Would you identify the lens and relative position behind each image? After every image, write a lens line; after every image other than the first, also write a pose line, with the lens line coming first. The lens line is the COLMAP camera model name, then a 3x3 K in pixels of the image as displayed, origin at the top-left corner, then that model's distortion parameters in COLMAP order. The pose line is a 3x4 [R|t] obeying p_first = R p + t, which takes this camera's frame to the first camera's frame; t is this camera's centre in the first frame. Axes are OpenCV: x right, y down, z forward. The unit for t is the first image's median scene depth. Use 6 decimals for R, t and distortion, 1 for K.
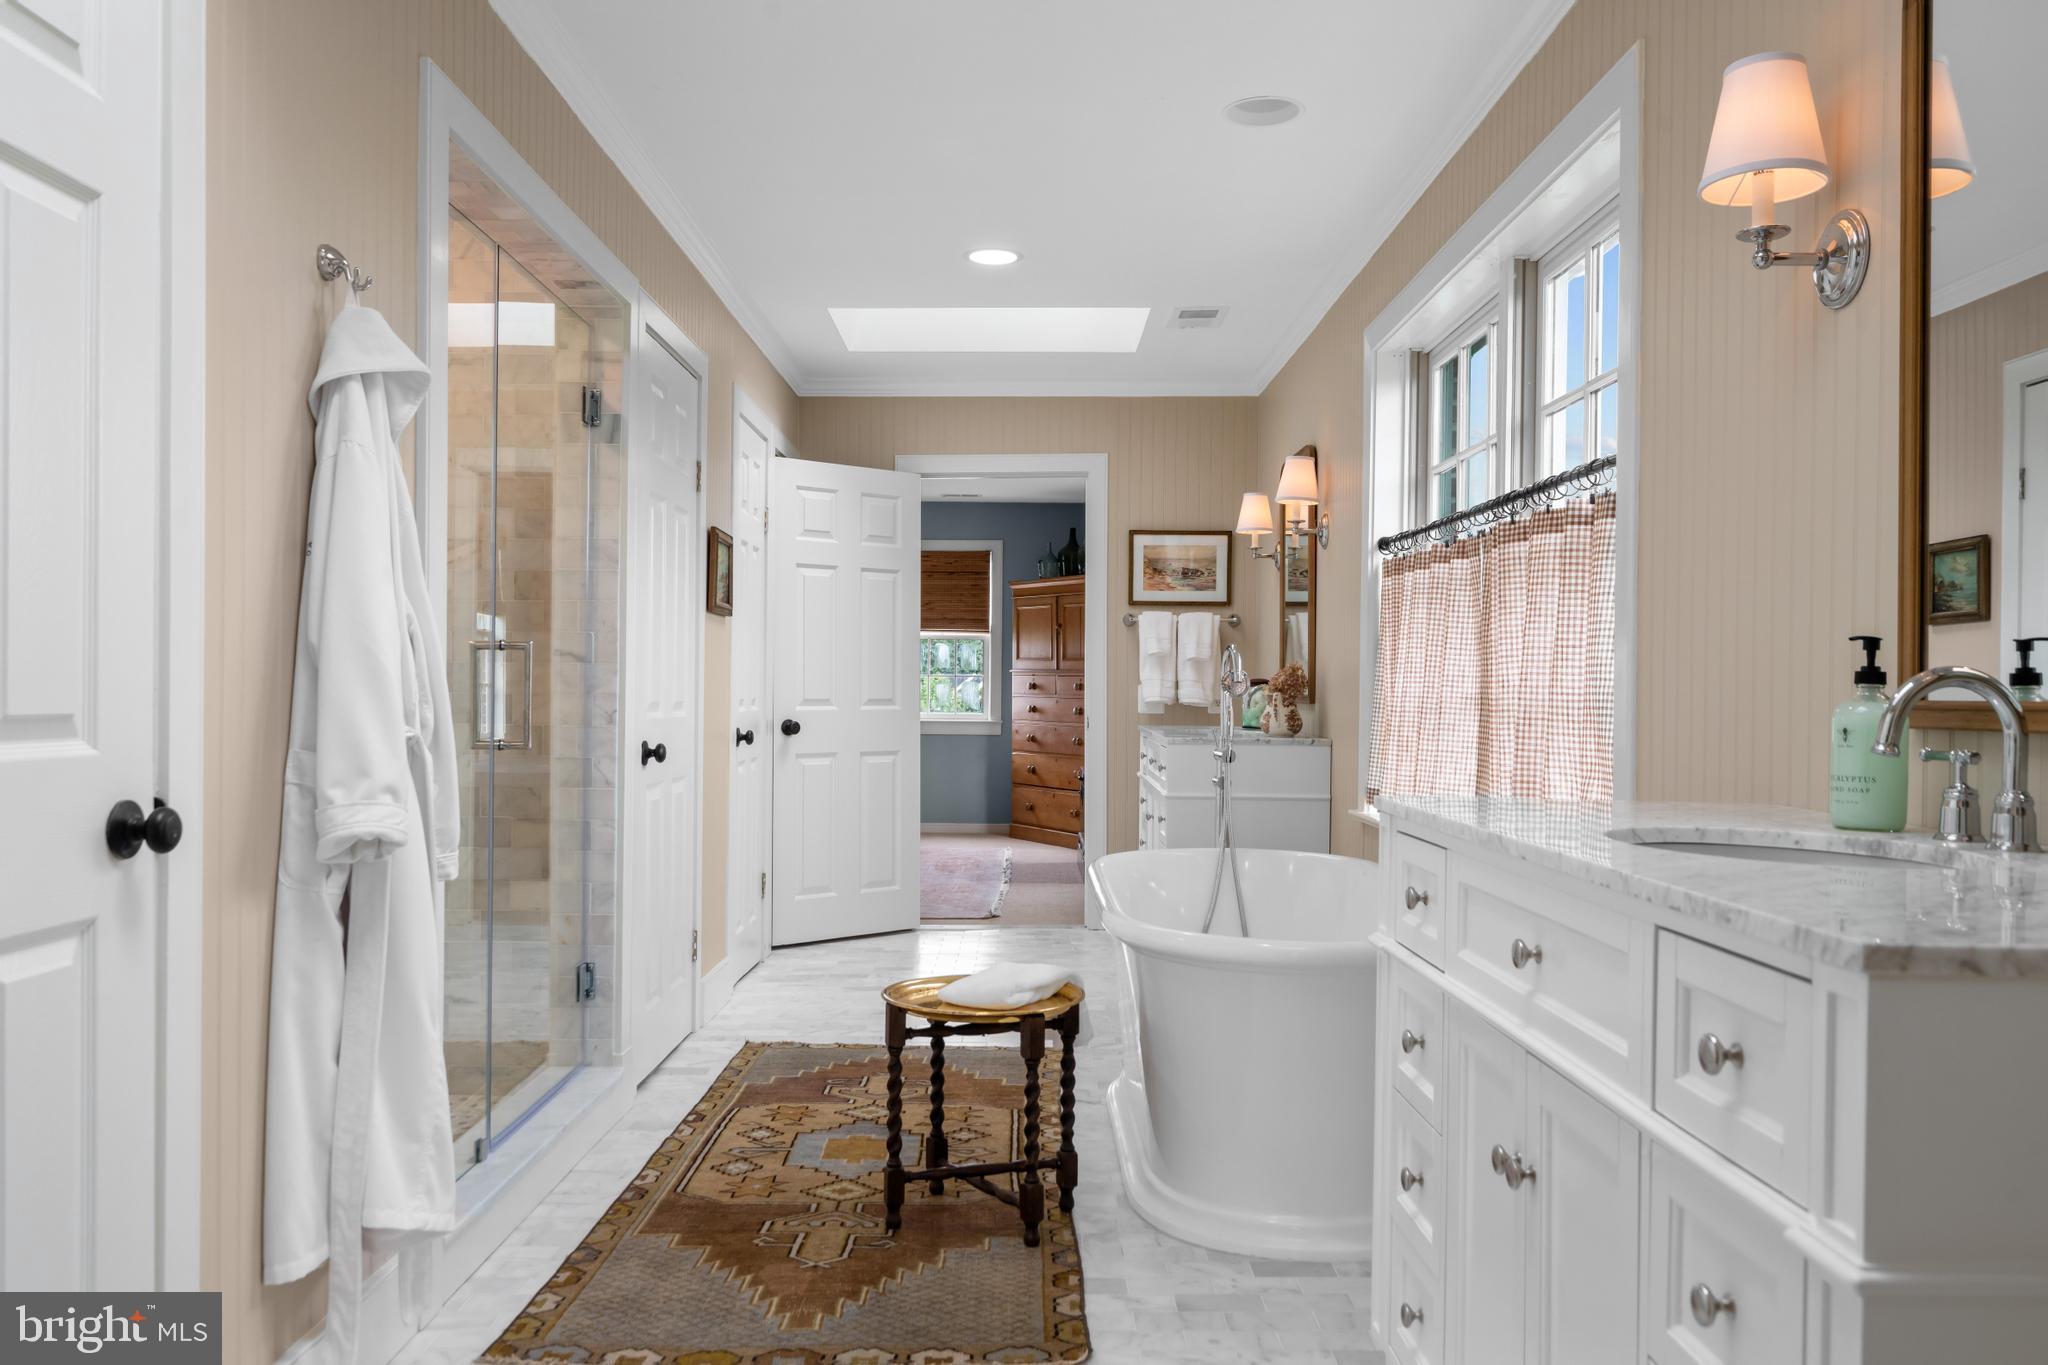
lens RADIAL K [[1585.1, 0, 1023.7], [0, 1585.1, 688.4], [0, 0, 1]] dist [-0.000429, 0.000276]
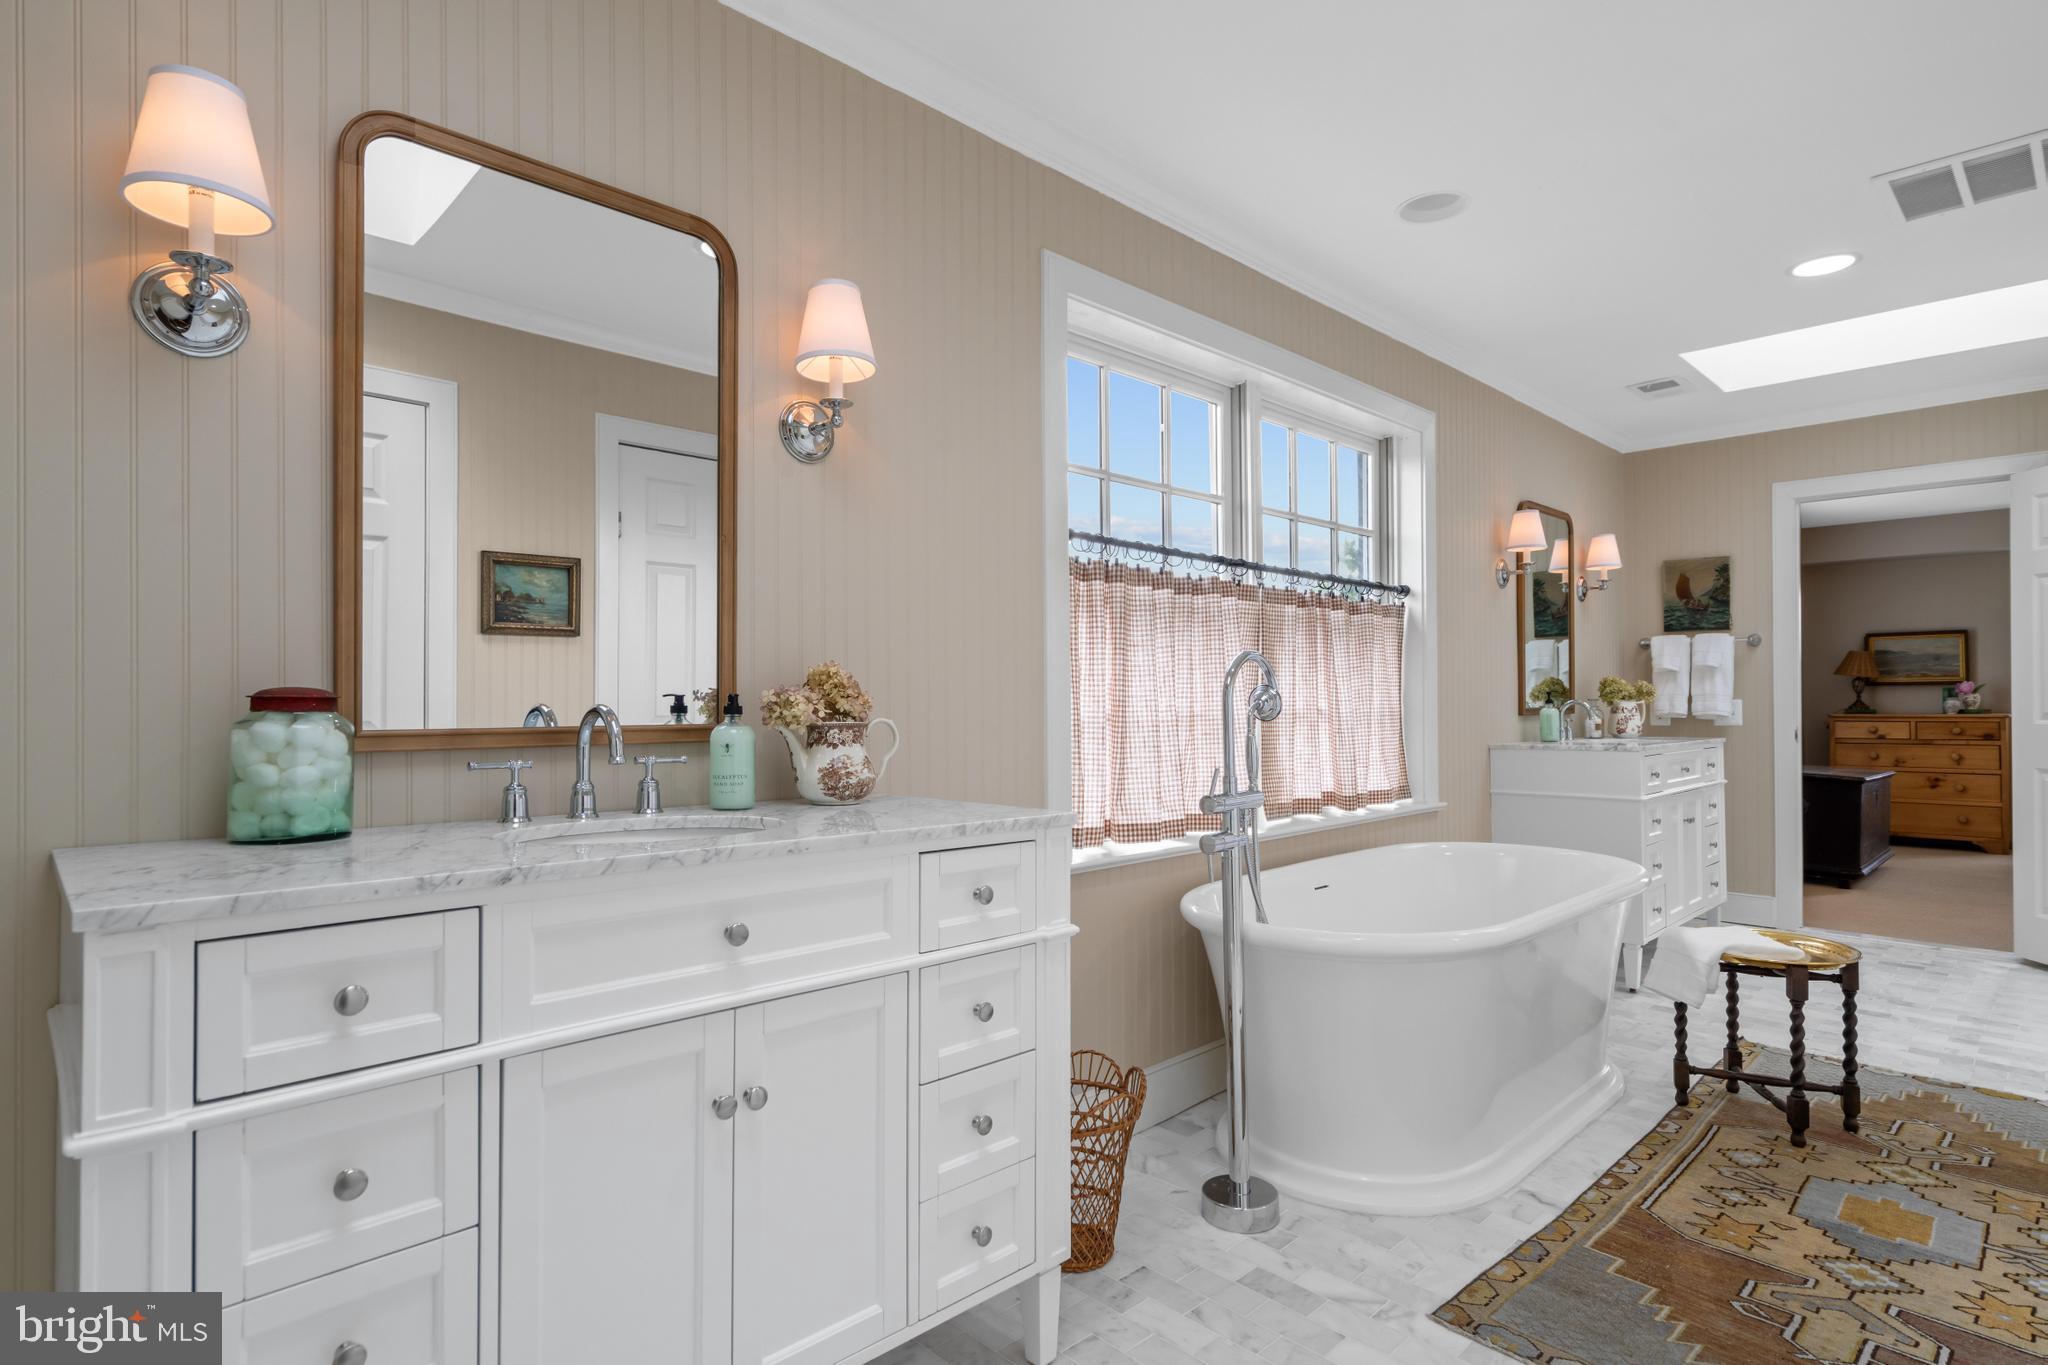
lens RADIAL K [[1049.7, 0, 1022.8], [0, 1049.7, 677.1], [0, 0, 1]] dist [-0.001890, -0.000823]
pose [[-0.695859, 0.005849, 0.718154, -0.208126], [-0.004955, 0.999904, -0.012945, -0.009087], [-0.718161, -0.012566, -0.695764, 1.906915]]
